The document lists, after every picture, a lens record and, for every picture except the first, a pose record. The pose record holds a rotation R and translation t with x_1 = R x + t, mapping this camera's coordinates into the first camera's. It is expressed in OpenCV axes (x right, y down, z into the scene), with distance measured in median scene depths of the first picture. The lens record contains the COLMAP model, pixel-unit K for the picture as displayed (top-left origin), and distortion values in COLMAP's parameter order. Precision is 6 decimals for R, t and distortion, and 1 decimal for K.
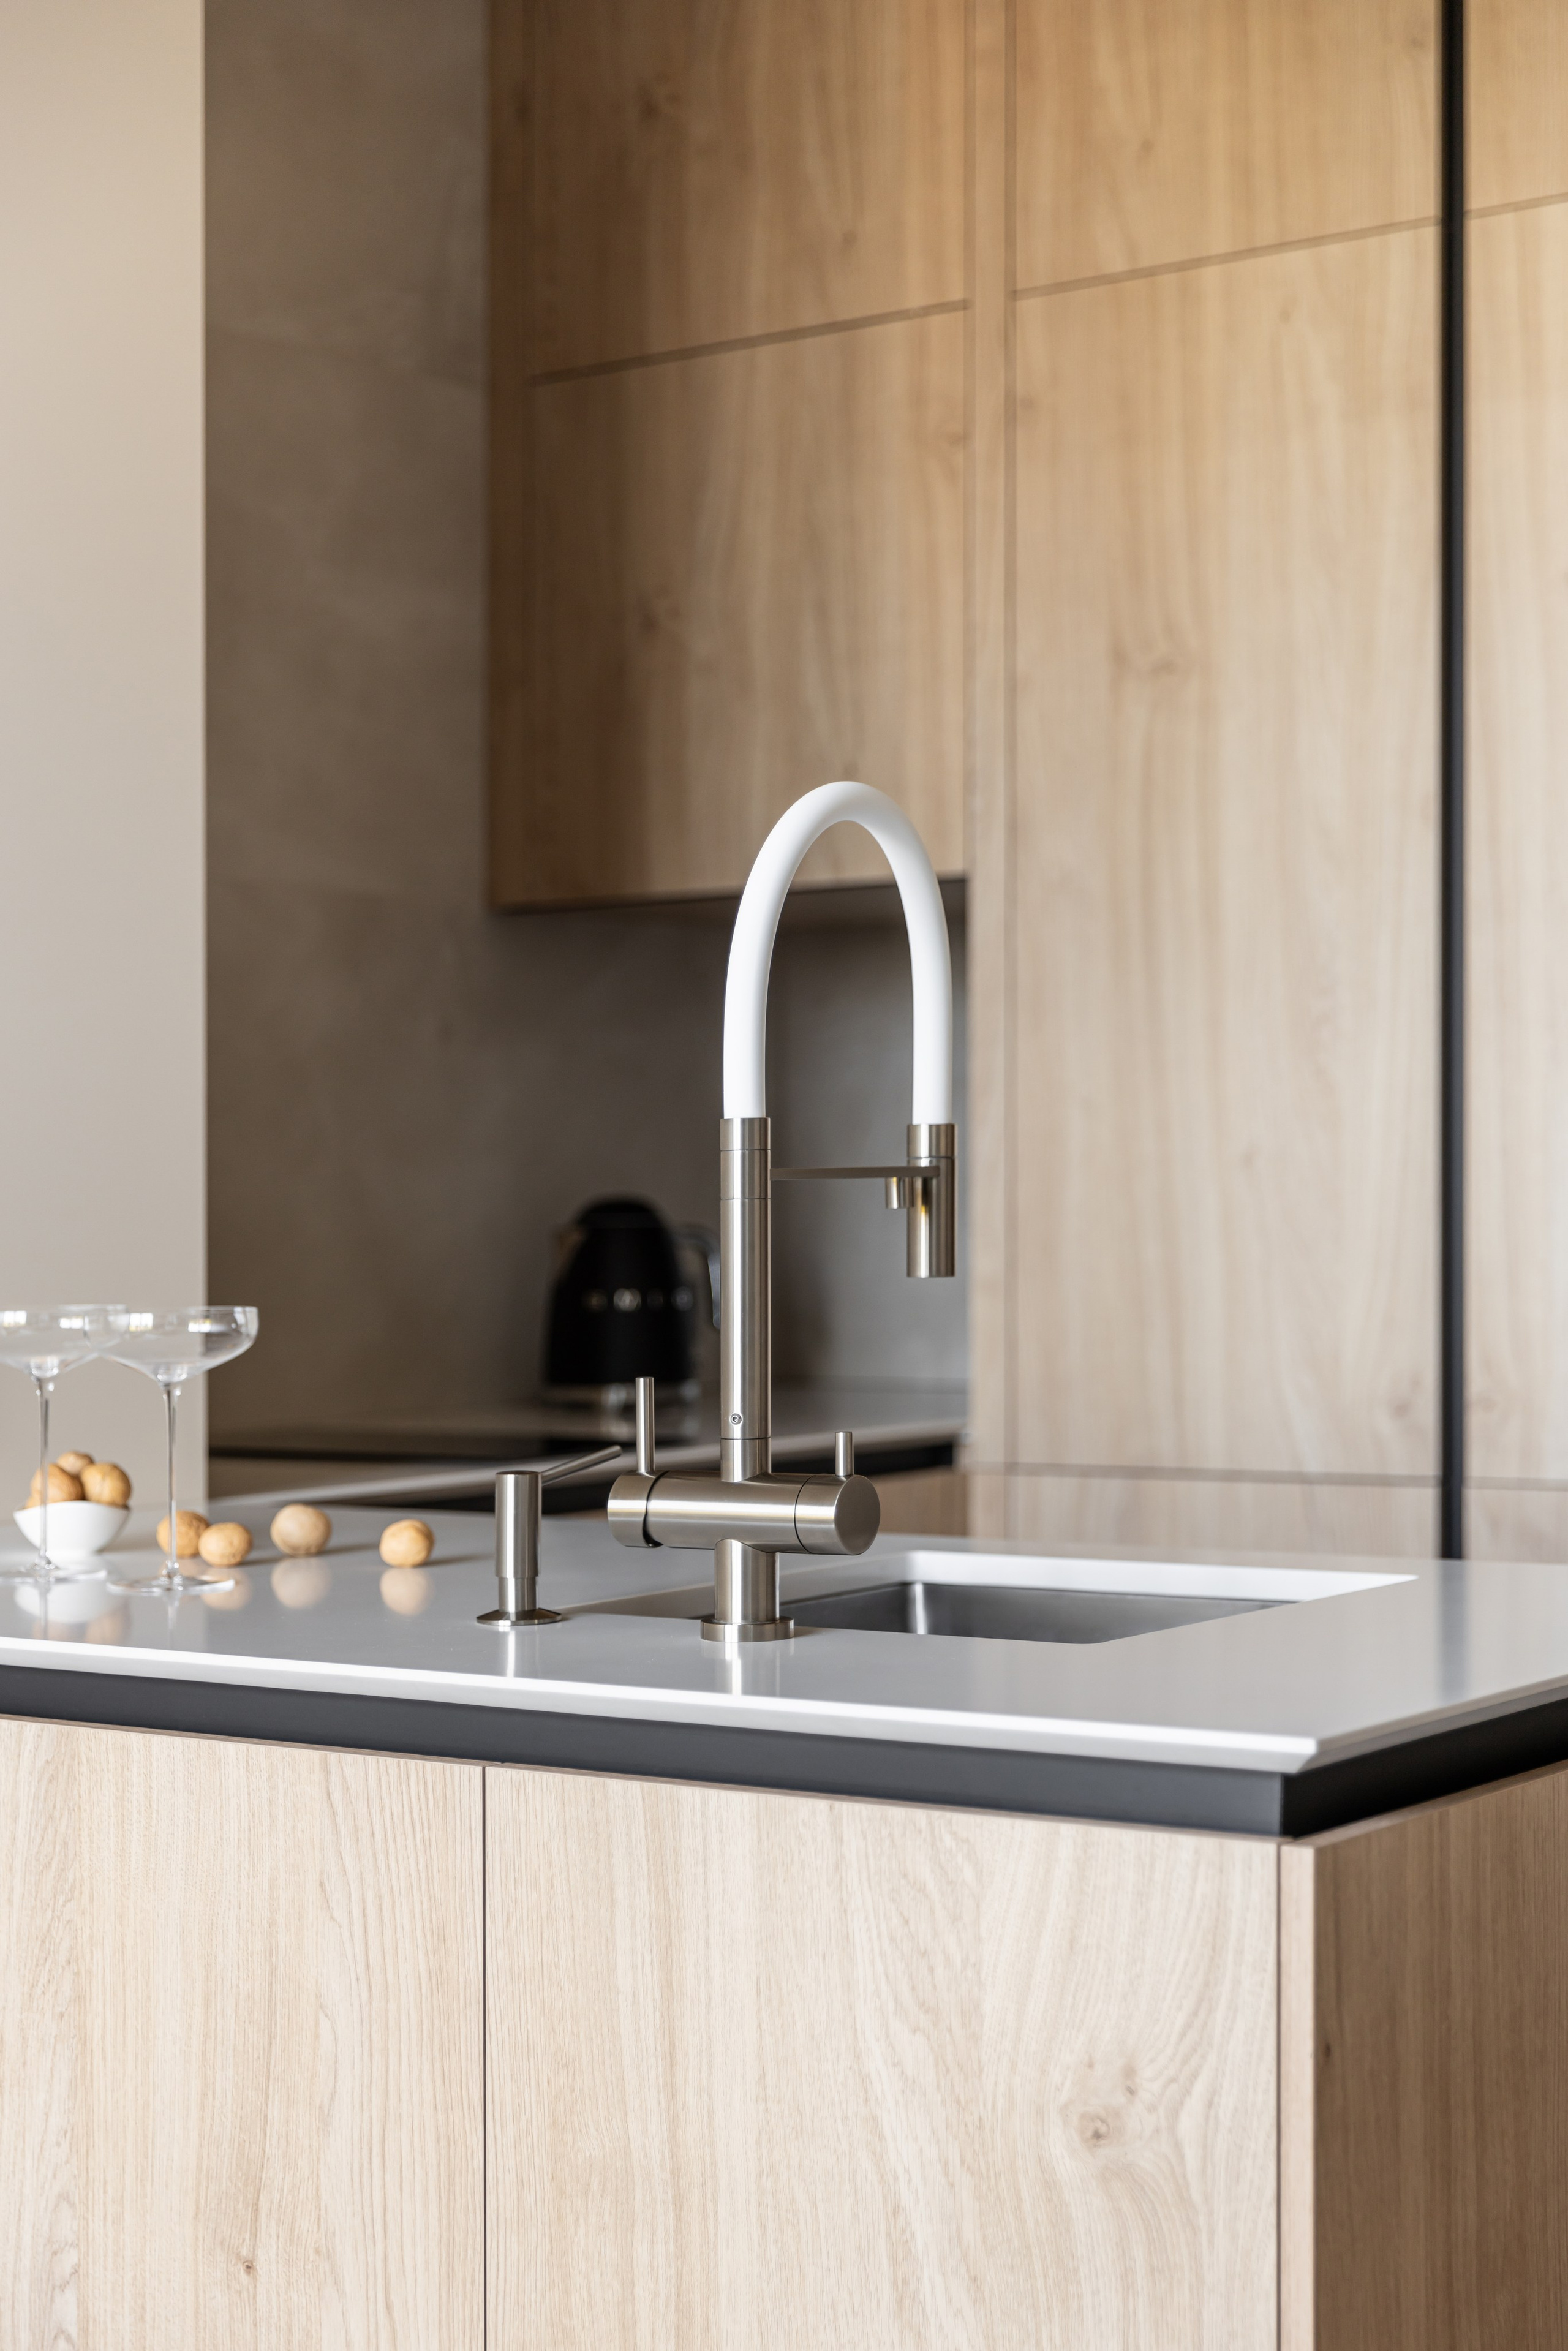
lens RADIAL K [[3682.8, 0, 774.9], [0, 3682.8, 1299.9], [0, 0, 1]] dist [-0.031693, 0.120431]
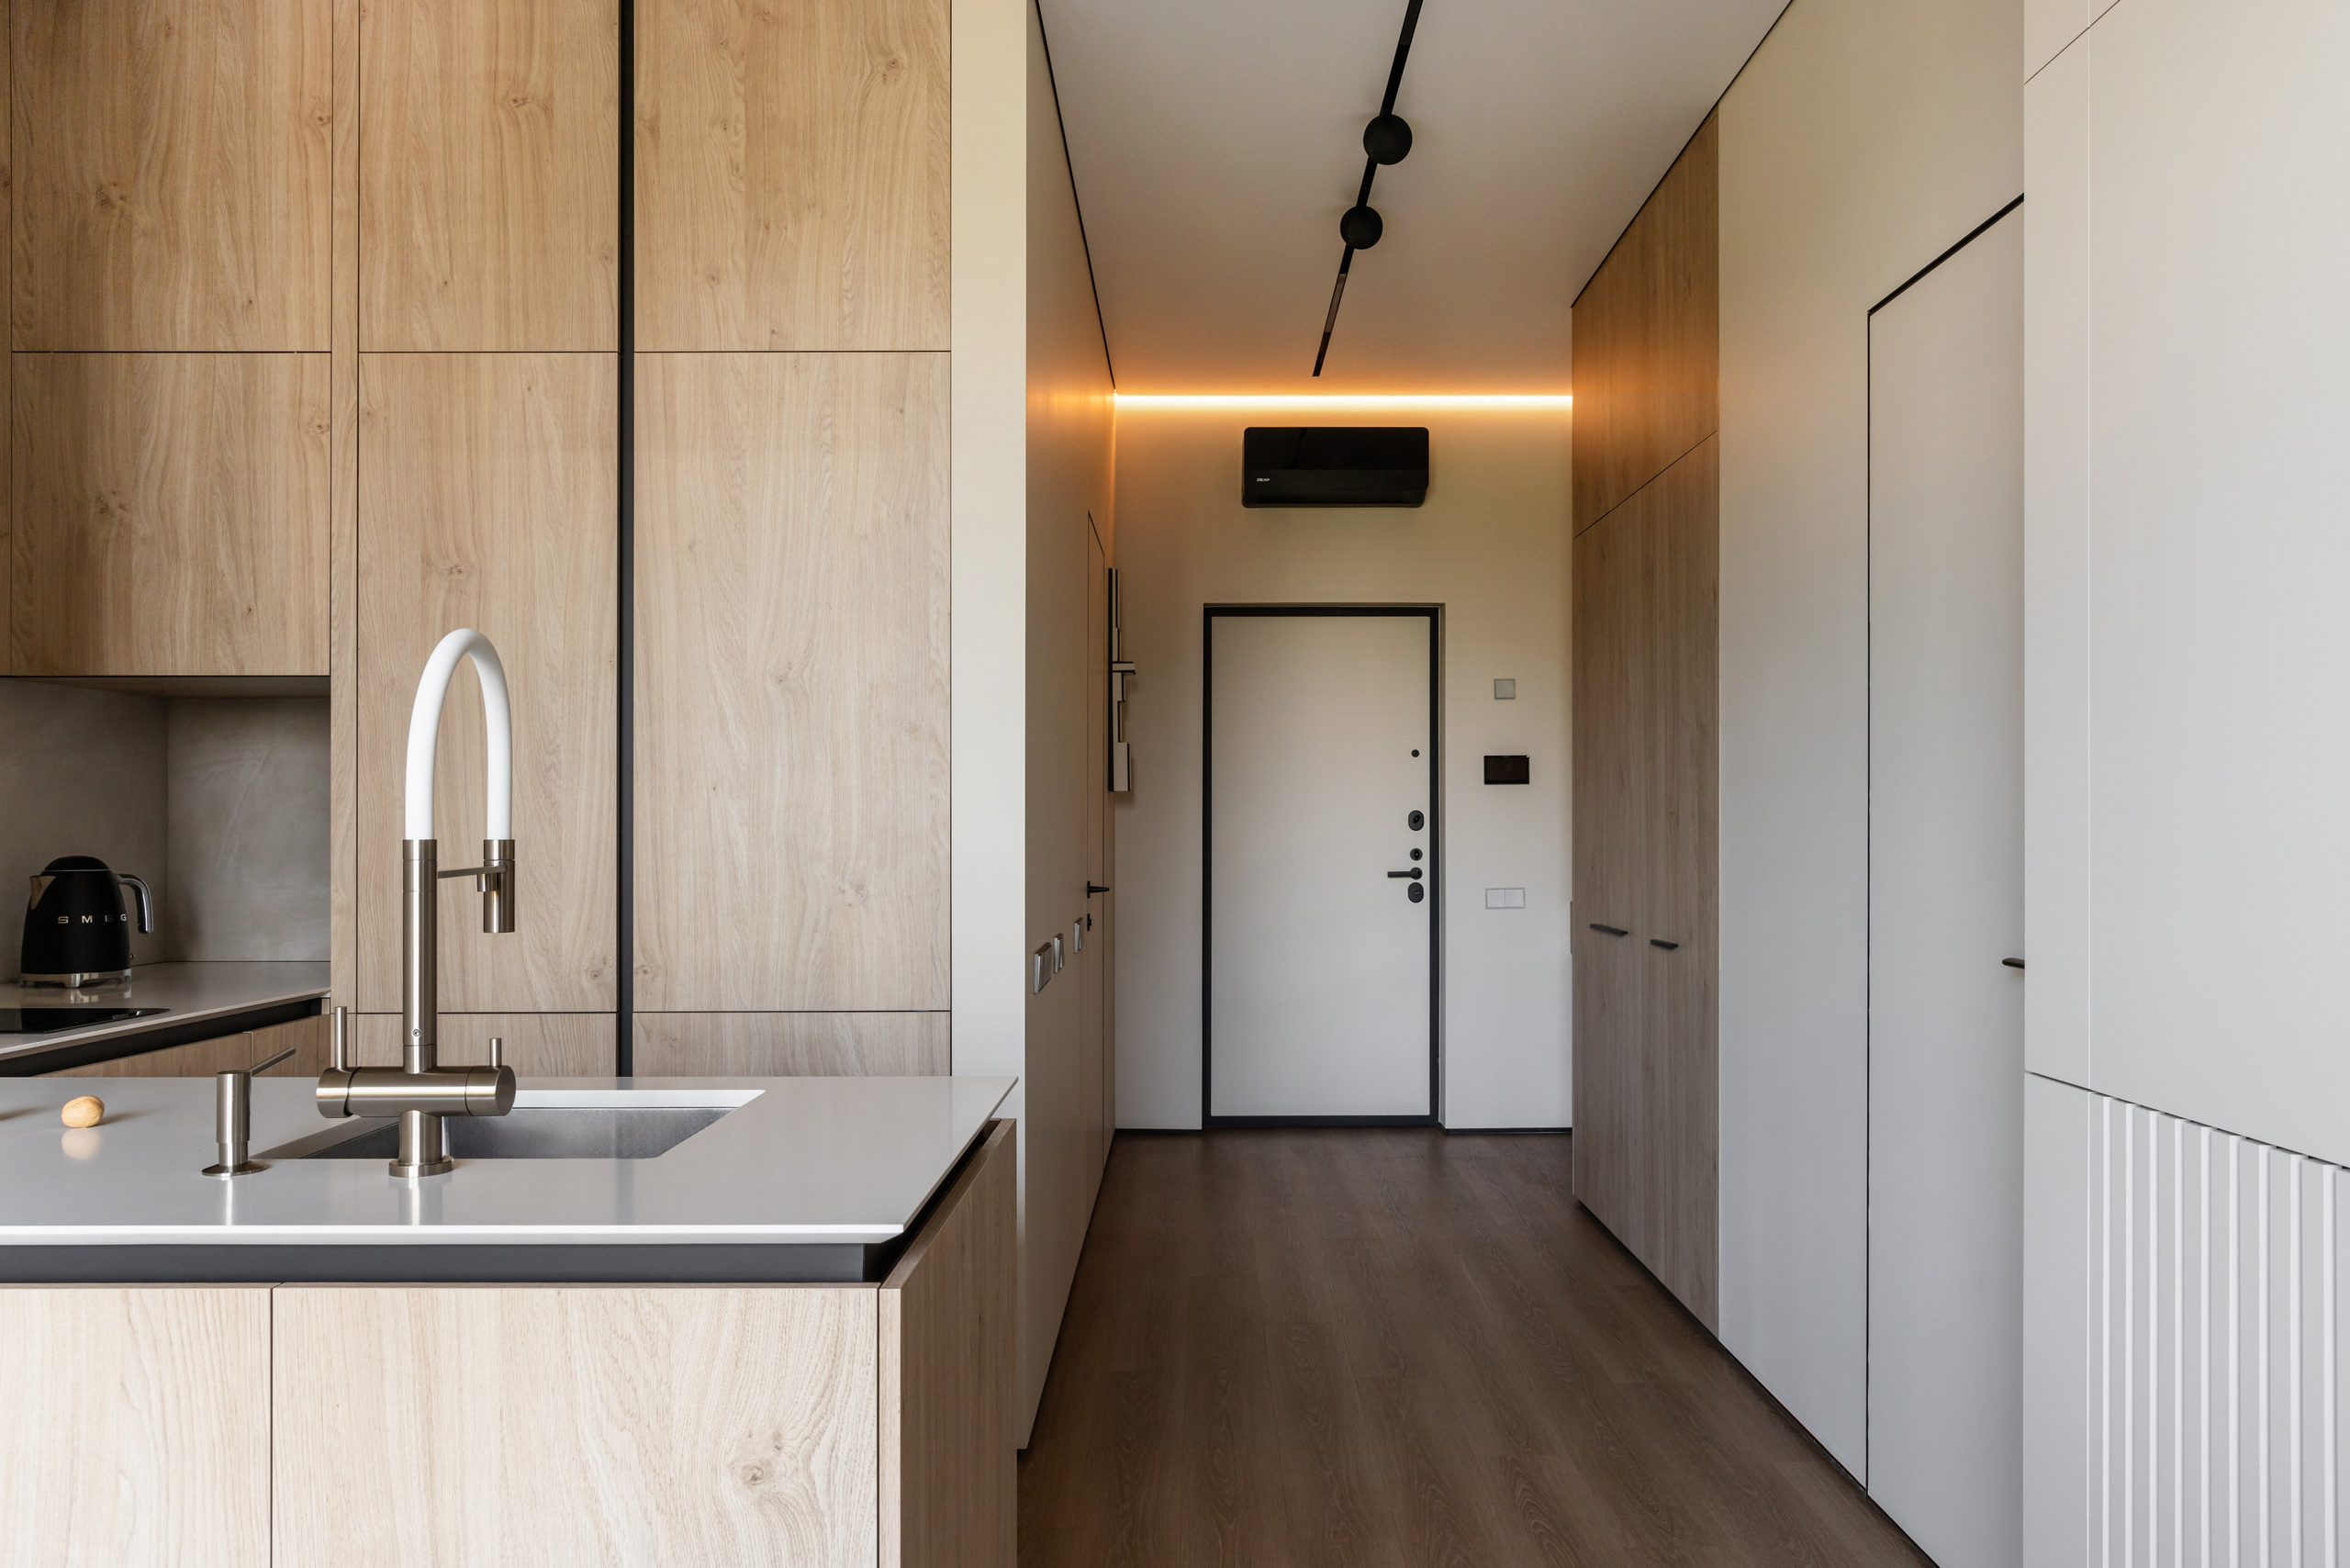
lens RADIAL K [[1680.3, 0, 1170.9], [0, 1680.3, 860.6], [0, 0, 1]] dist [-0.007864, 0.008396]
pose [[0.819118, 0.004995, 0.573604, -0.157028], [0.003560, 0.999899, -0.013790, -0.030012], [-0.573615, 0.013337, 0.819017, 0.230820]]
